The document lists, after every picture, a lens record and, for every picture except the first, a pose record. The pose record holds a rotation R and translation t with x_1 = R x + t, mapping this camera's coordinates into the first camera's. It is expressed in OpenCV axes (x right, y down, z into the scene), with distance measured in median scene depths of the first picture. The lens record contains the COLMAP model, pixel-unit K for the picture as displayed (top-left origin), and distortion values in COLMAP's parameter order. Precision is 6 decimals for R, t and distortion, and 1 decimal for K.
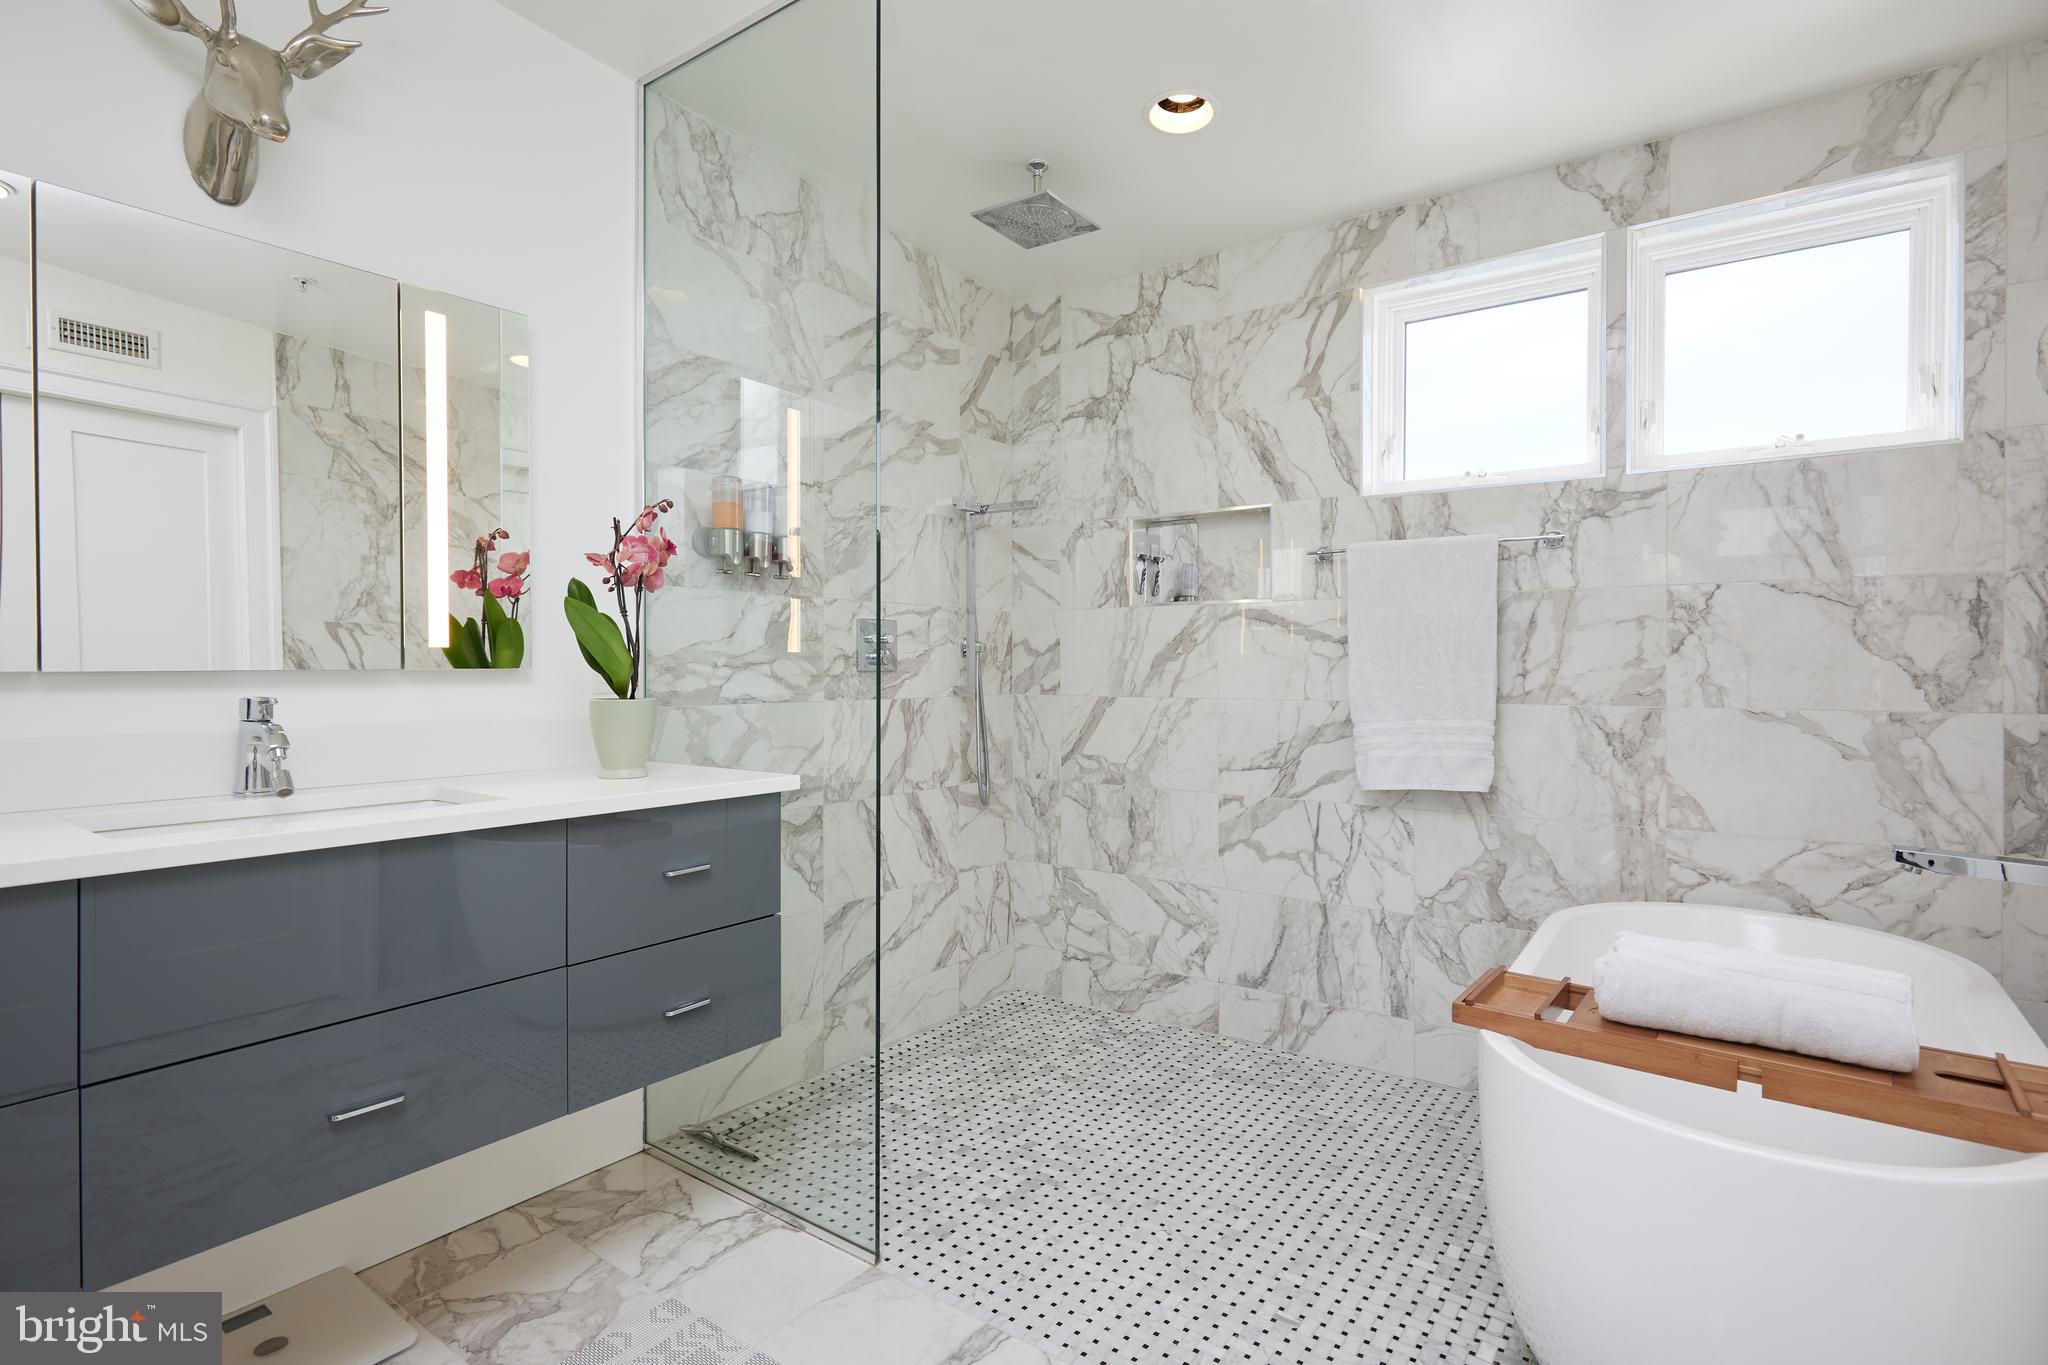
lens RADIAL K [[1018.8, 0, 1031.3], [0, 1018.8, 673.1], [0, 0, 1]] dist [0.003091, 0.000824]
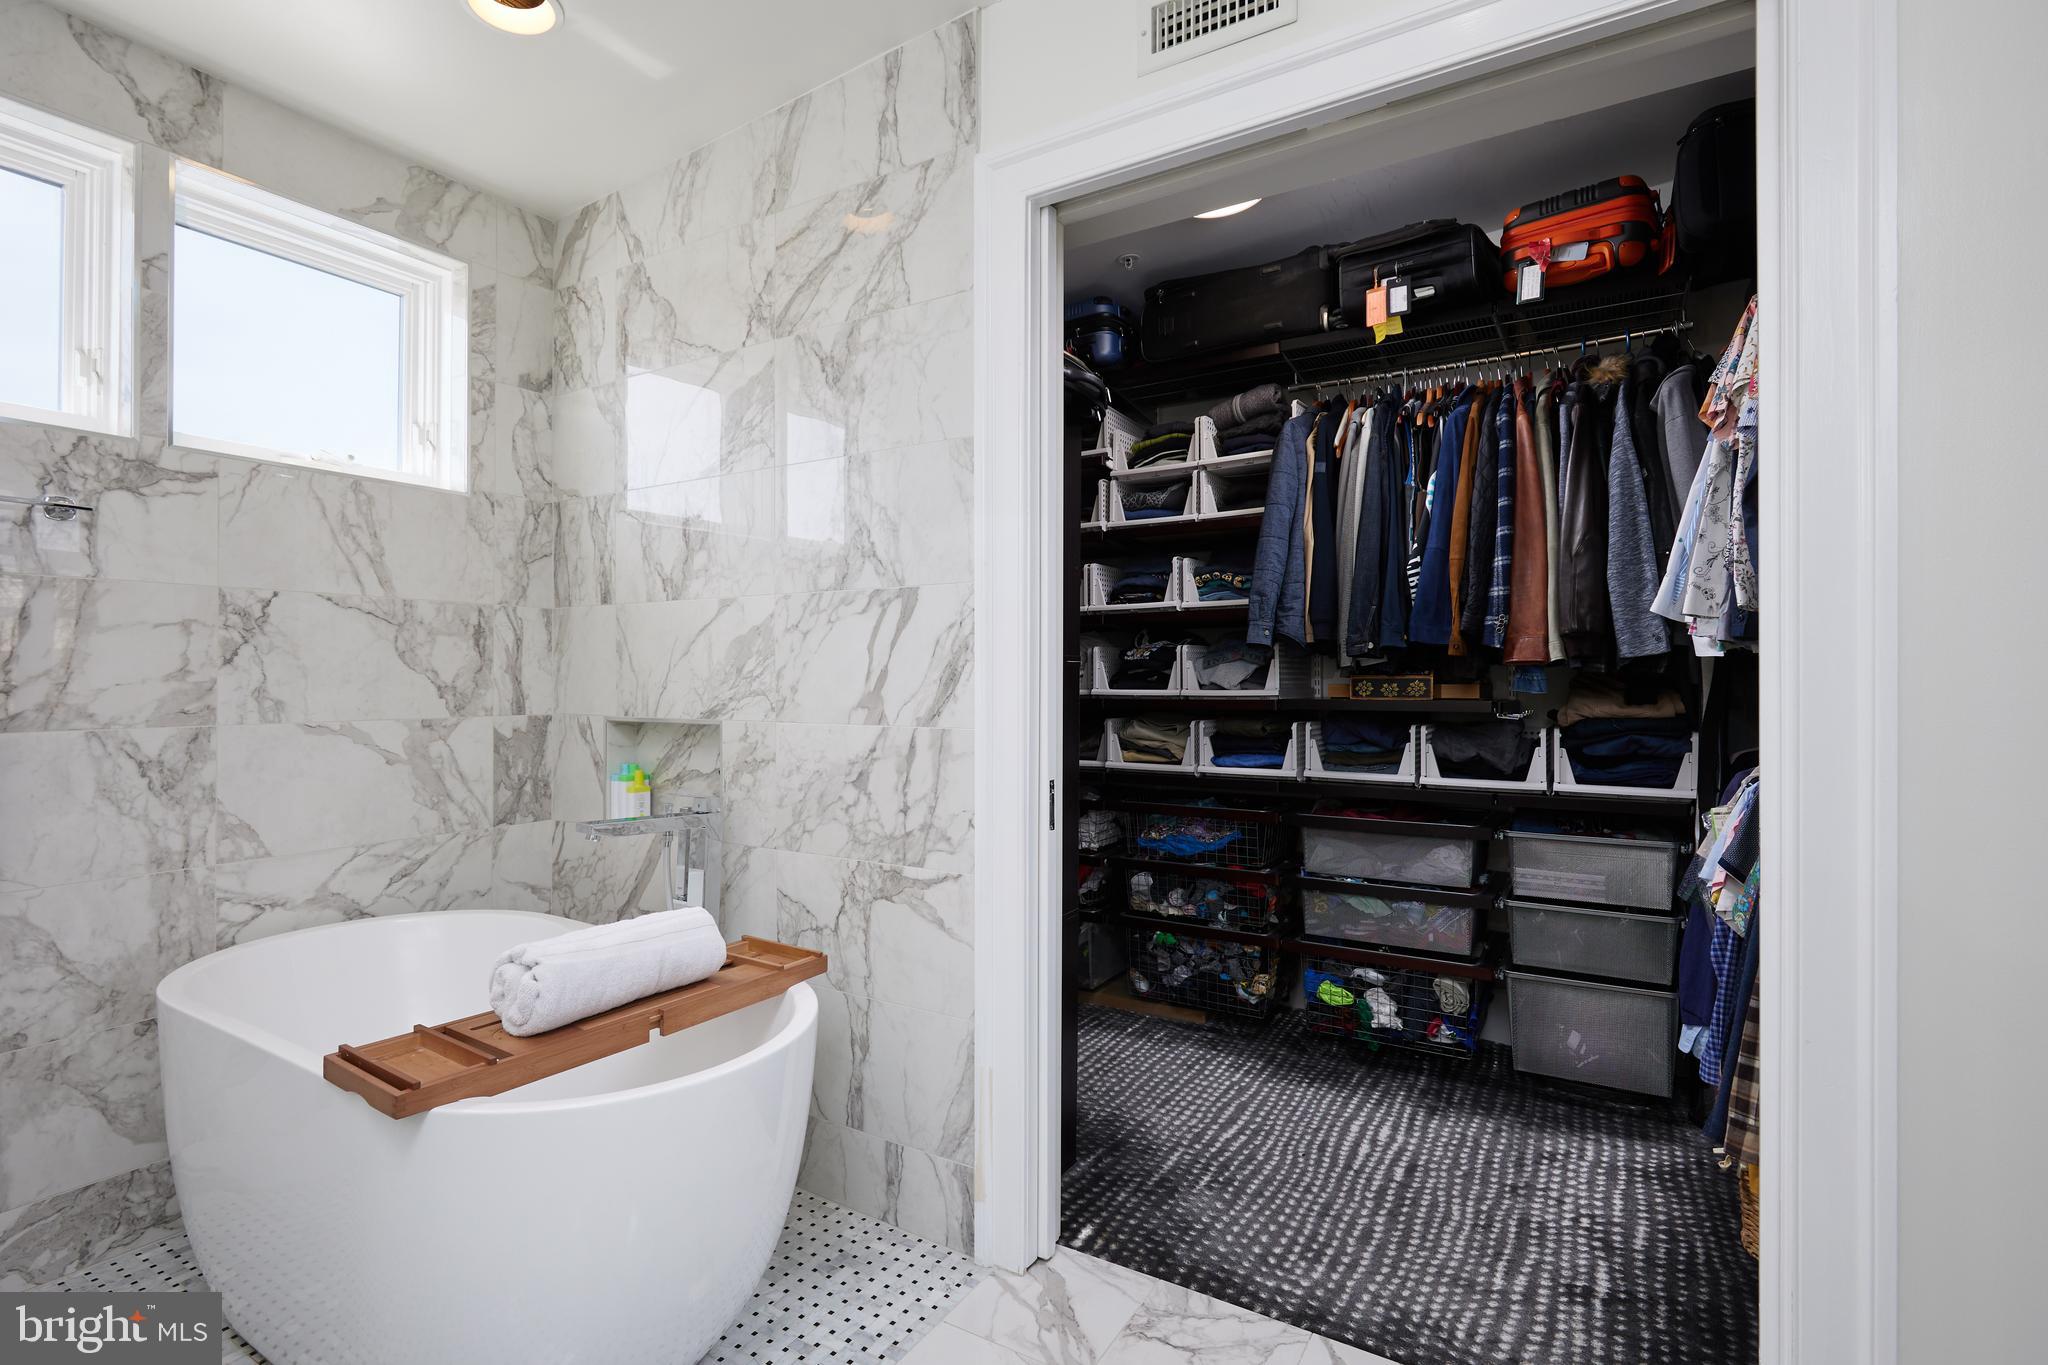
lens RADIAL K [[963.5, 0, 1029.5], [0, 963.5, 676.3], [0, 0, 1]] dist [-0.001002, 0.000433]
pose [[-0.079407, 0.002124, 0.996840, -0.263348], [0.006417, 0.999978, -0.001619, -0.003286], [-0.996822, 0.006268, -0.079419, 0.378136]]
